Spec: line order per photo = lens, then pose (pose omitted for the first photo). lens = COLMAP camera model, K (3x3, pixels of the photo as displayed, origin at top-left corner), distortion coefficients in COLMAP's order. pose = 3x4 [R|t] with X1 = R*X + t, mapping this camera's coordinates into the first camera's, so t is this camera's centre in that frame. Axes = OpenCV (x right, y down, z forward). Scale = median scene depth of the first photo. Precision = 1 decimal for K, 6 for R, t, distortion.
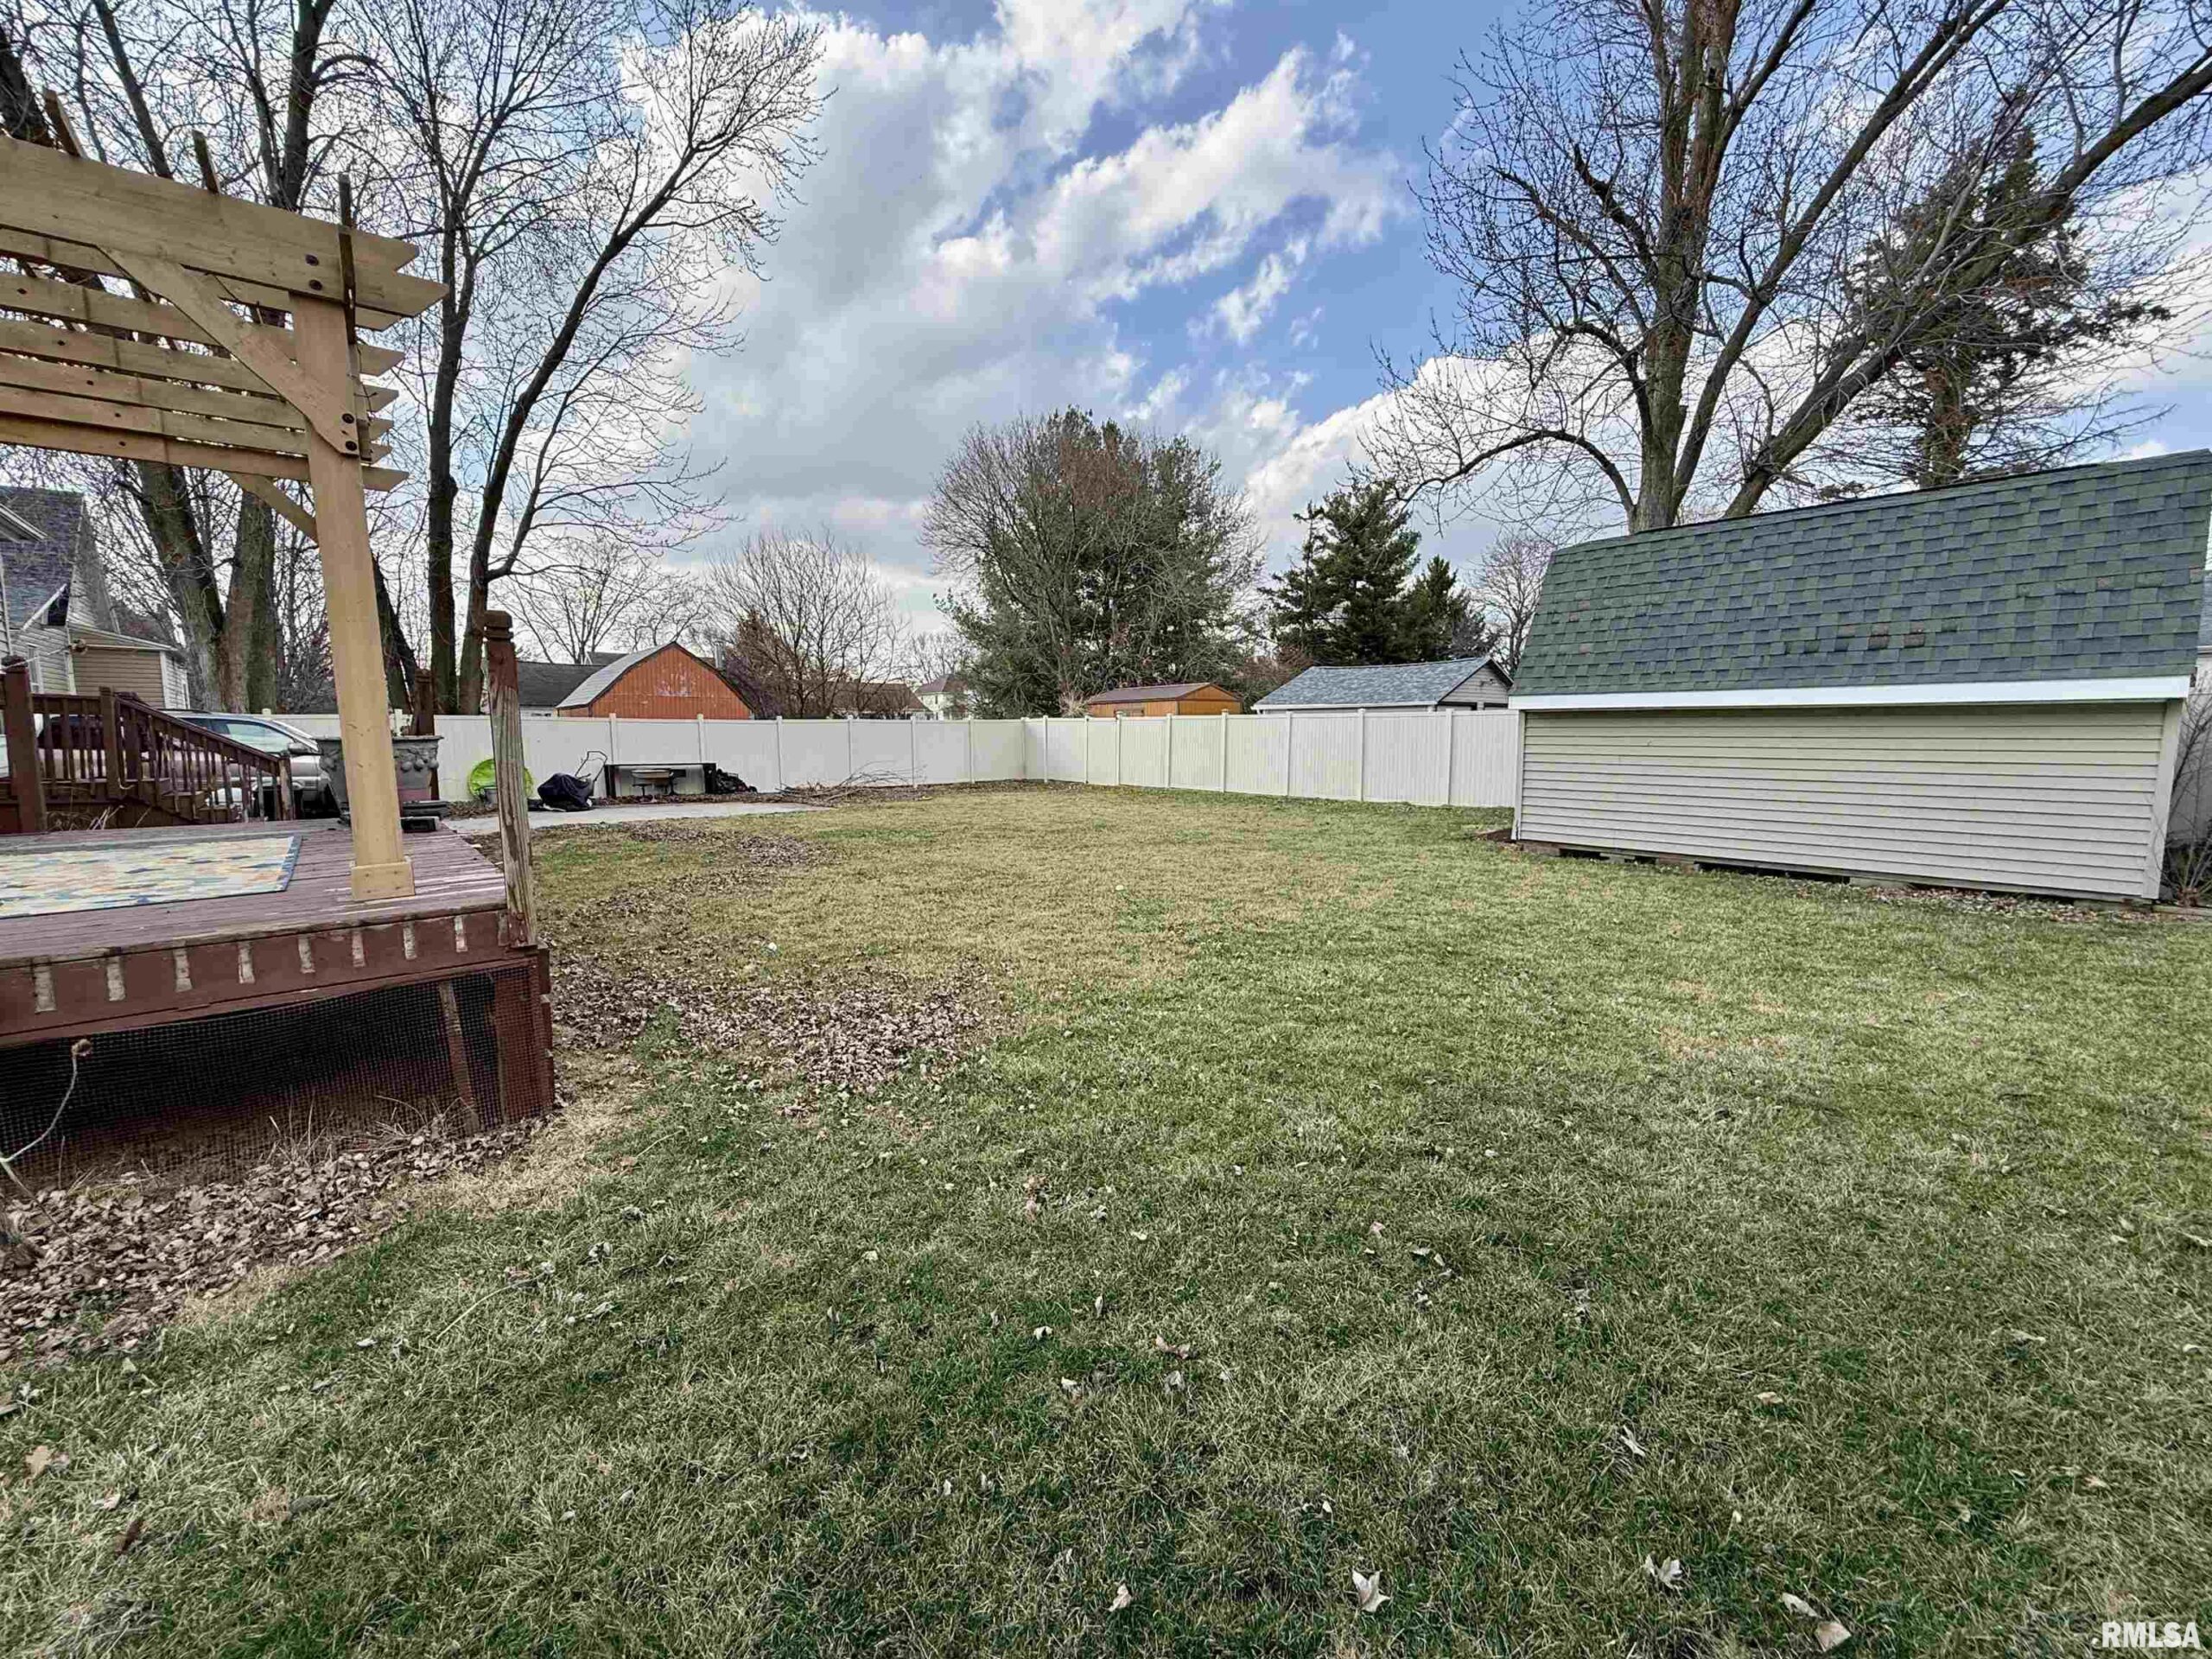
lens RADIAL K [[877.0, 0, 1094.3], [0, 877.0, 830.1], [0, 0, 1]] dist [0.001637, 0.000091]
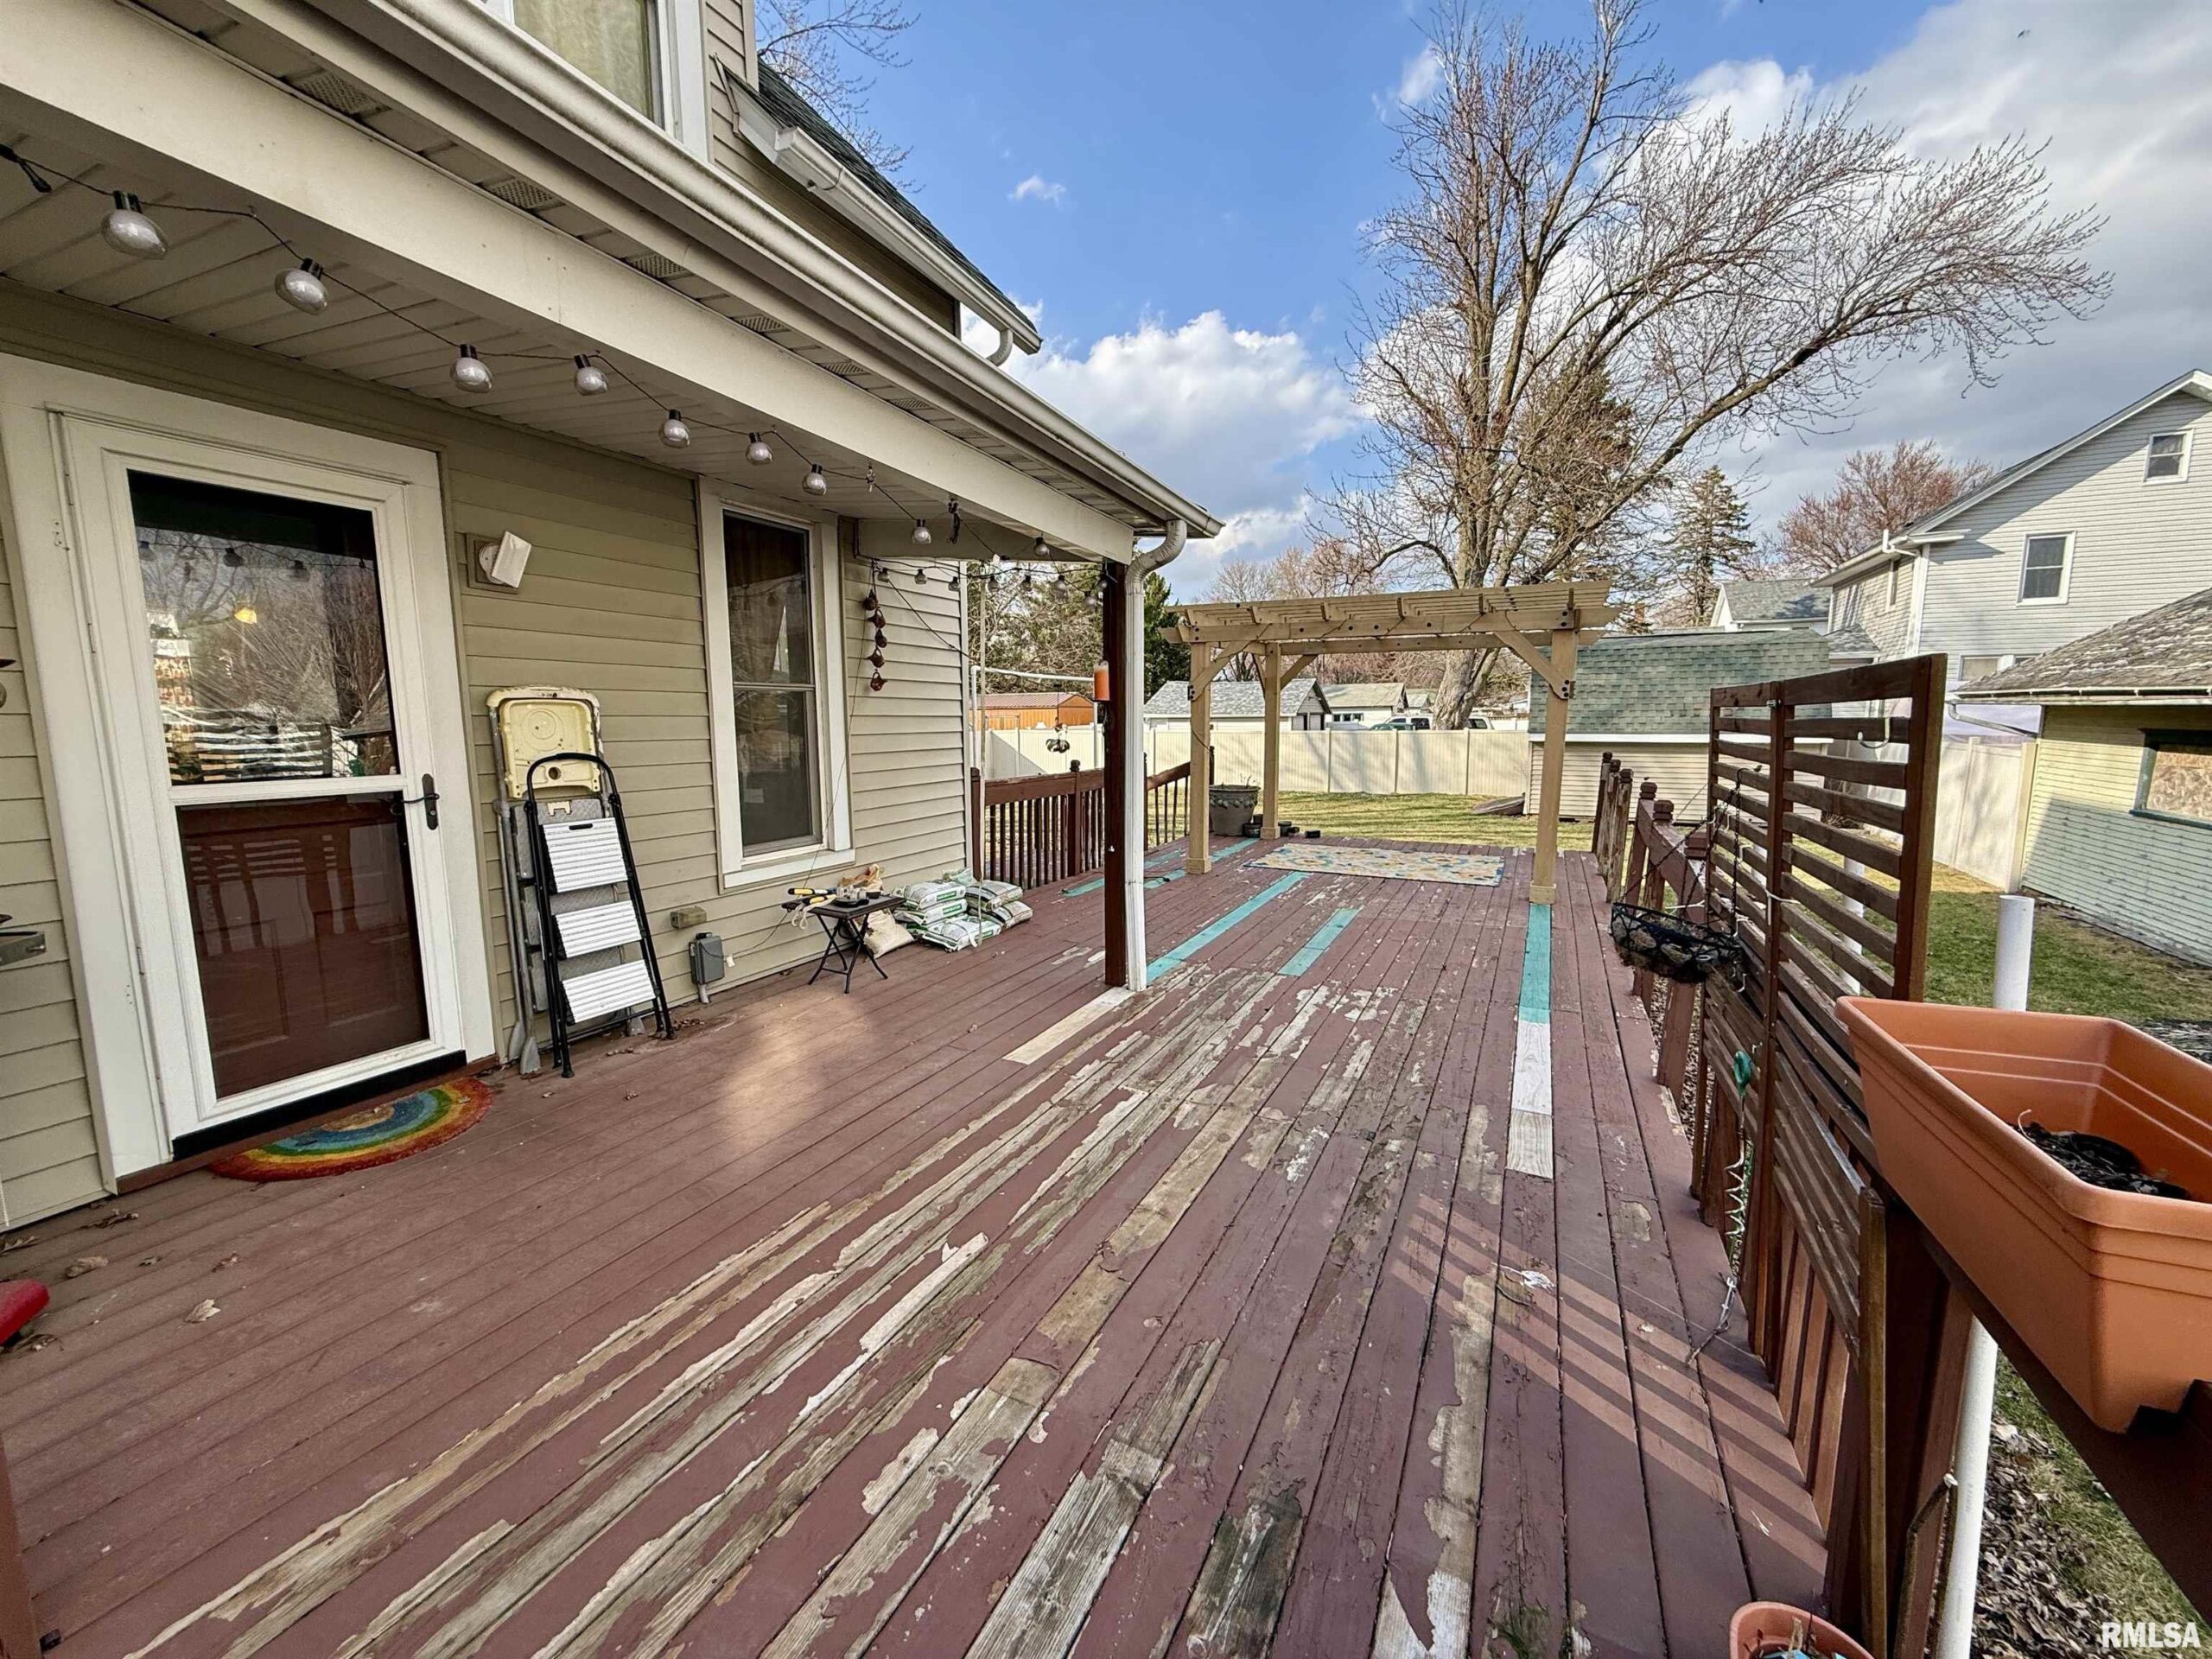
lens RADIAL K [[877.0, 0, 1105.8], [0, 877.0, 828.5], [0, 0, 1]] dist [0.001637, 0.000091]
pose [[0.925736, -0.054893, 0.374165, -0.527747], [0.050249, 0.998491, 0.022164, -0.020387], [-0.374817, -0.001717, 0.927097, -0.179678]]
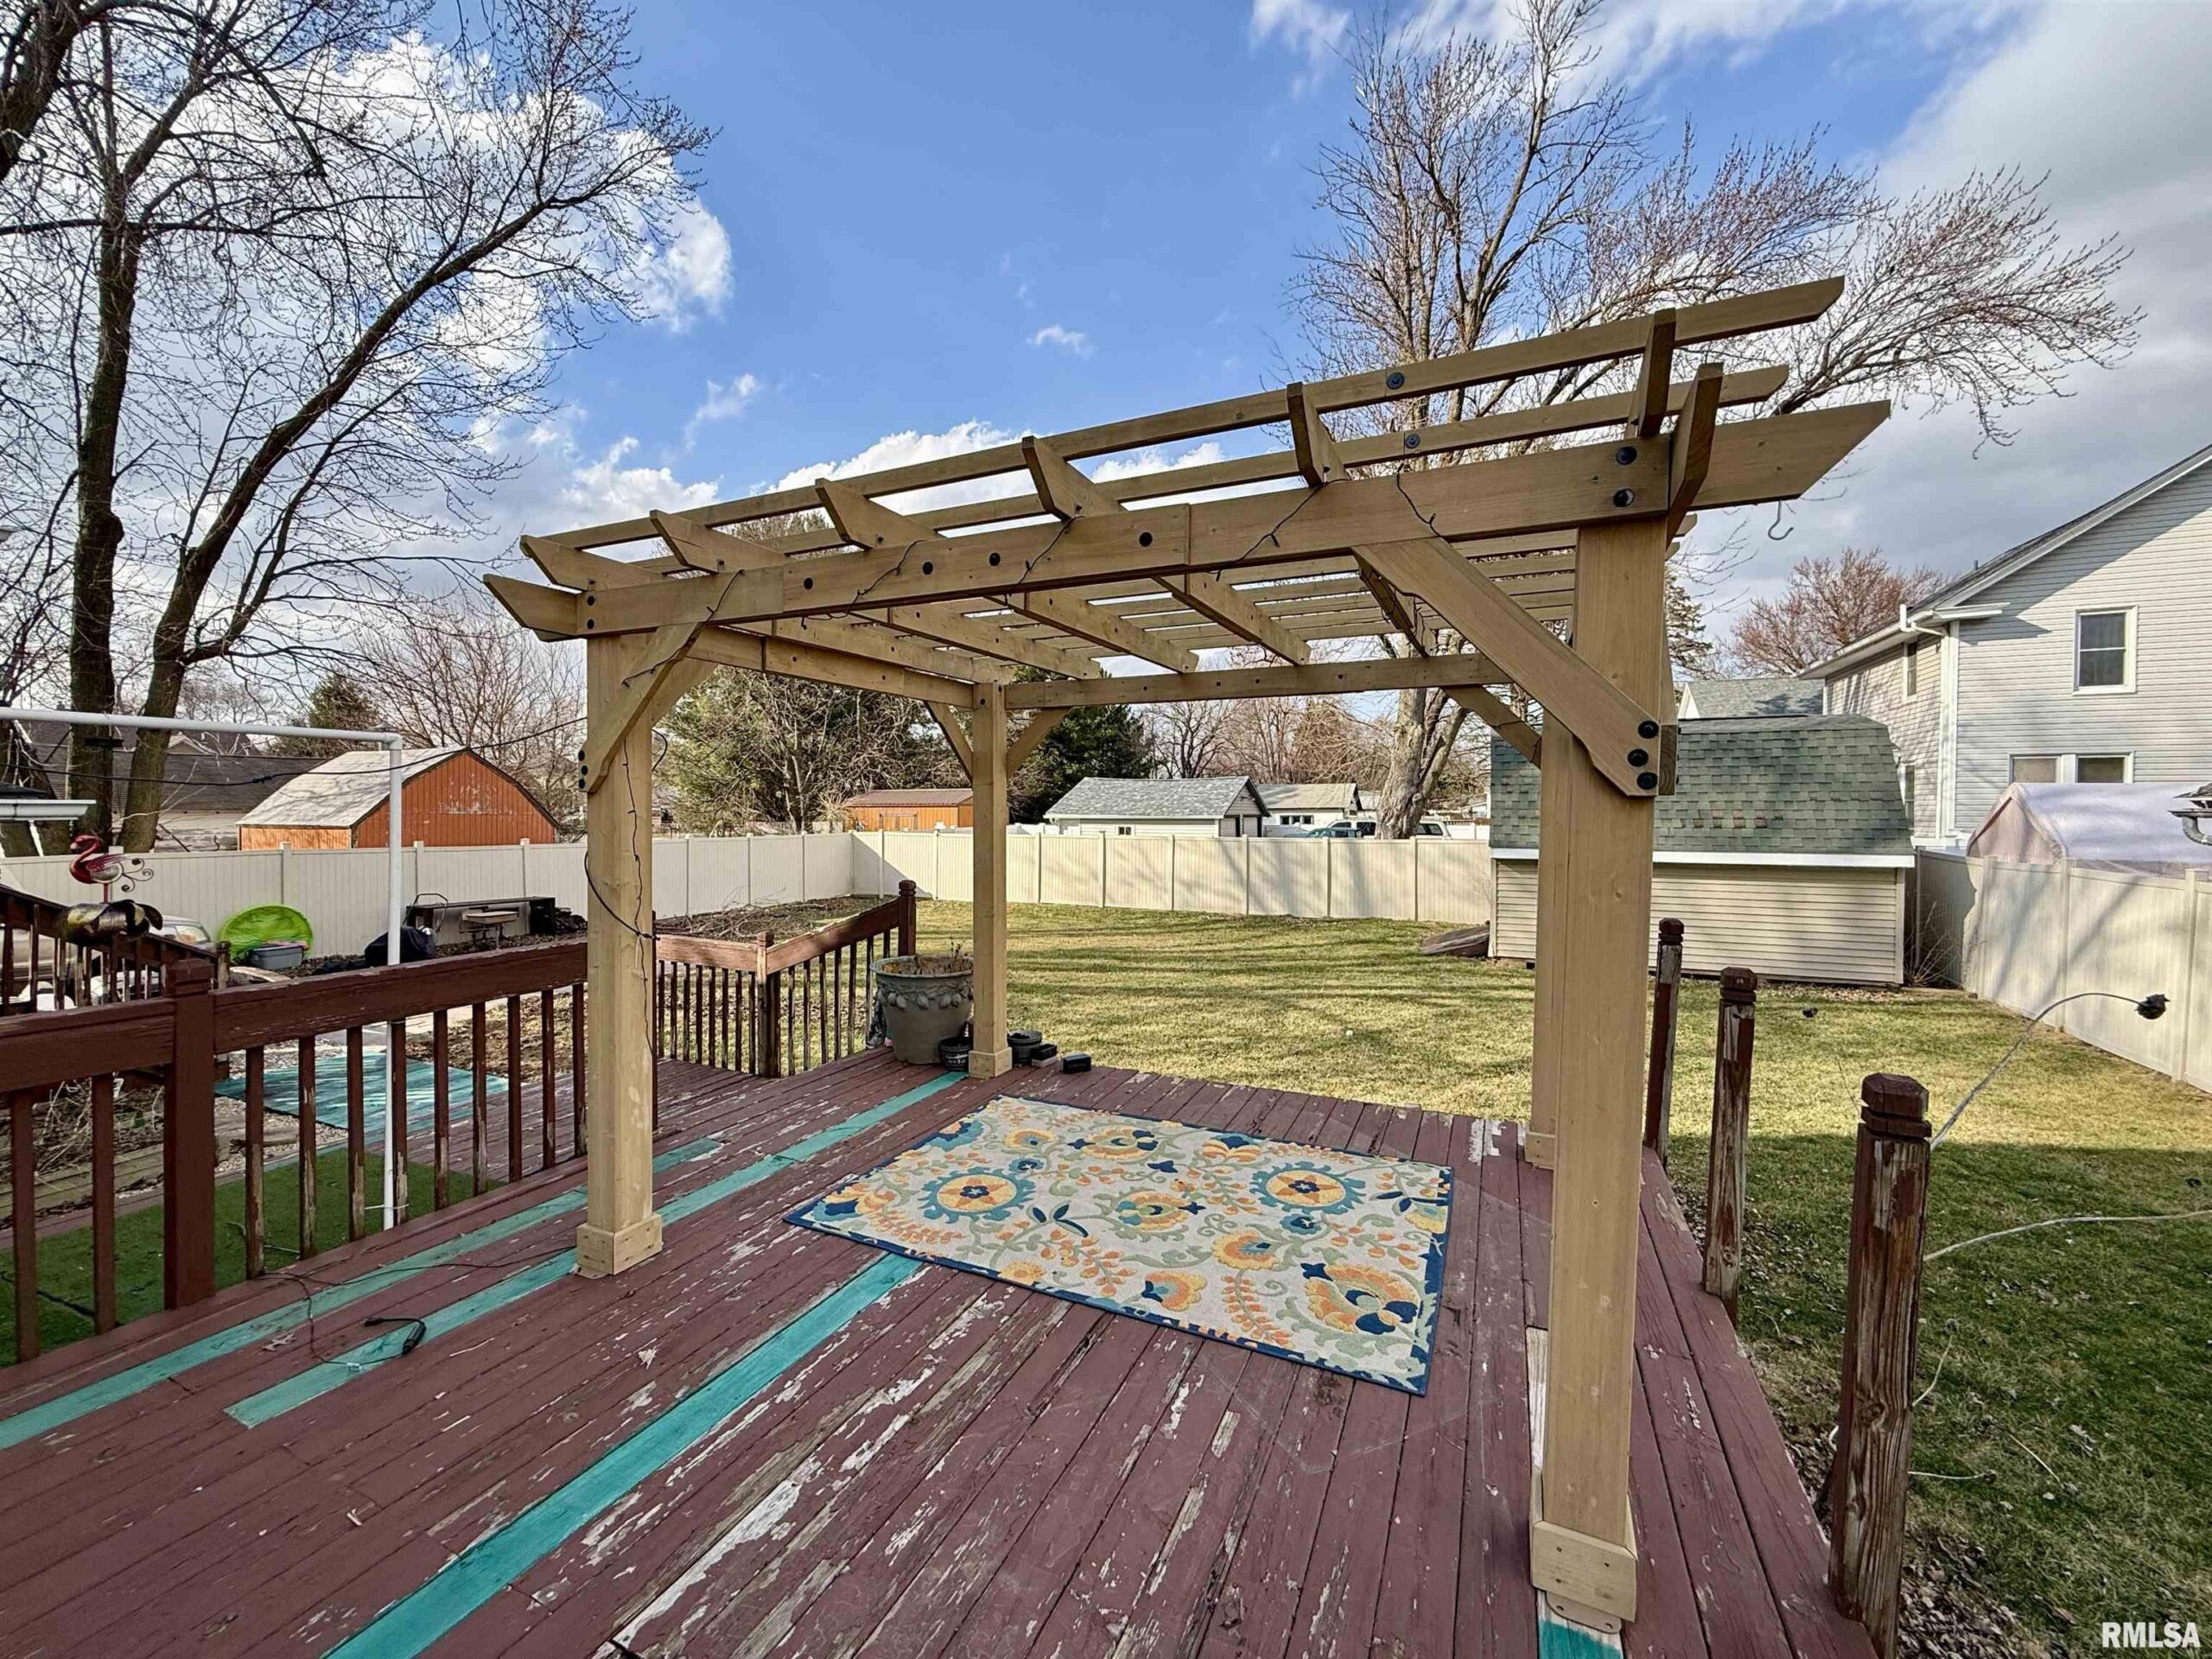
lens RADIAL K [[877.0, 0, 1111.1], [0, 877.0, 829.8], [0, 0, 1]] dist [0.001637, 0.000091]
pose [[0.909987, -0.004311, 0.414614, -0.301887], [0.043816, 0.995347, -0.085817, -0.047630], [-0.412315, 0.096259, 0.905942, 0.024740]]
